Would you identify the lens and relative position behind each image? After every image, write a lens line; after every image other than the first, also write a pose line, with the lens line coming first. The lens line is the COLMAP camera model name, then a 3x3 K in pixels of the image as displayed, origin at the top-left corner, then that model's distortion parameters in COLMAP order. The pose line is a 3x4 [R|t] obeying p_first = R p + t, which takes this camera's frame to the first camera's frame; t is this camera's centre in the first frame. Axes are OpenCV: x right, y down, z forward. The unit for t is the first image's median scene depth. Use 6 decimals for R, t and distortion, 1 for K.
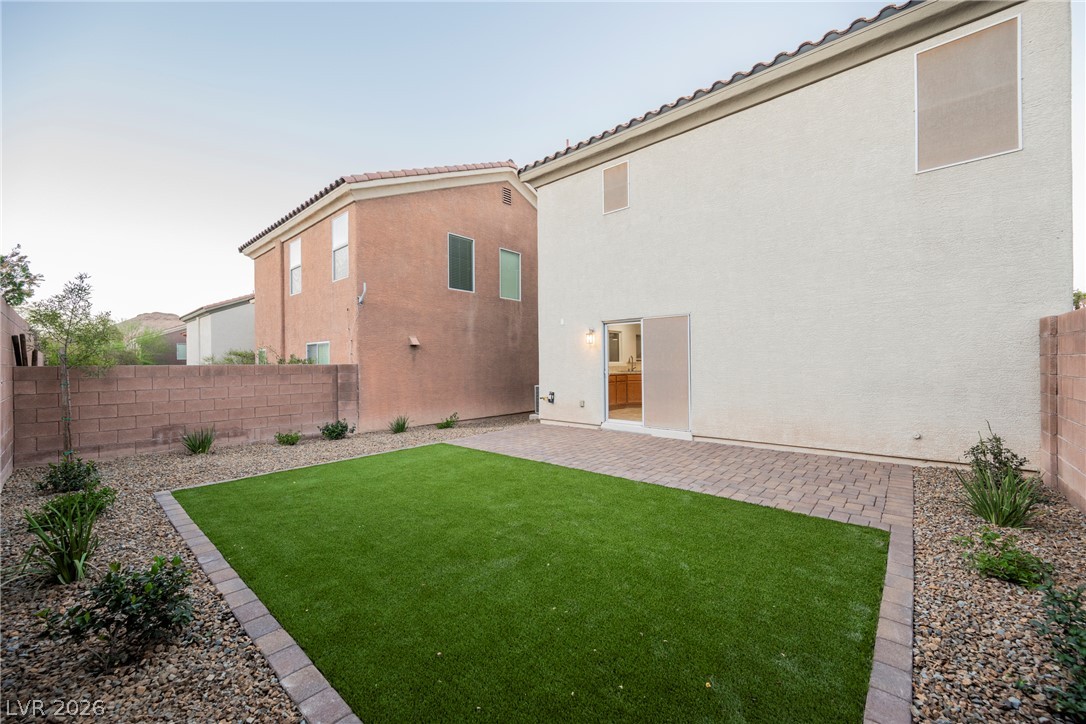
lens RADIAL K [[424.1, 0, 548.7], [0, 424.1, 366.1], [0, 0, 1]] dist [-0.002873, -0.000053]
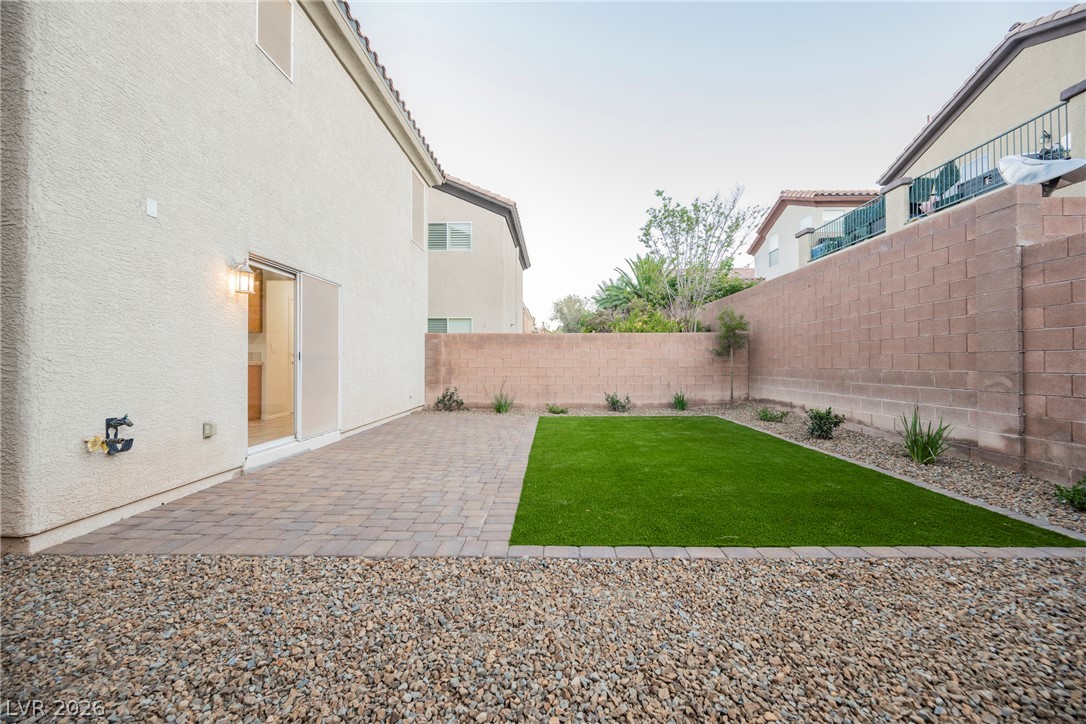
lens RADIAL K [[424.1, 0, 551.1], [0, 424.1, 360.3], [0, 0, 1]] dist [-0.002873, -0.000053]
pose [[-0.659508, 0.010044, 0.751630, -0.492819], [0.003633, 0.999942, -0.010175, 0.027642], [-0.751689, -0.003979, -0.659506, 1.098602]]
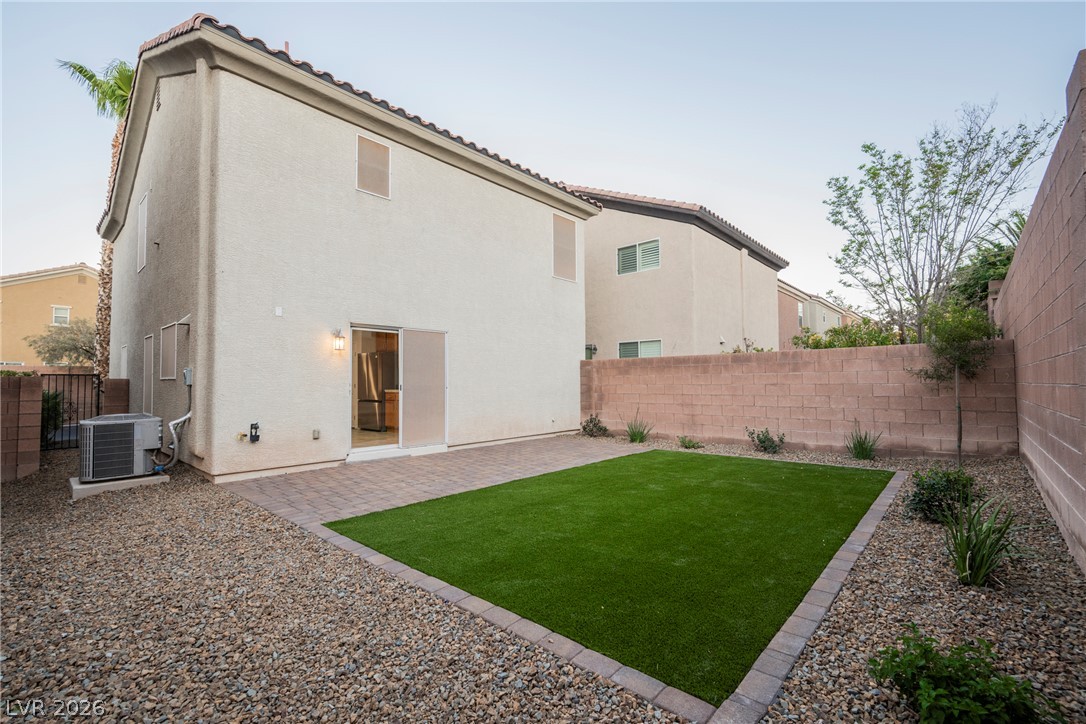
lens RADIAL K [[472.0, 0, 549.1], [0, 472.0, 366.3], [0, 0, 1]] dist [0.003098, 0.000346]
pose [[0.002609, 0.041433, 0.999138, -0.758115], [0.005702, 0.999124, -0.041448, 0.011752], [-0.999980, 0.005806, 0.002371, 0.659669]]
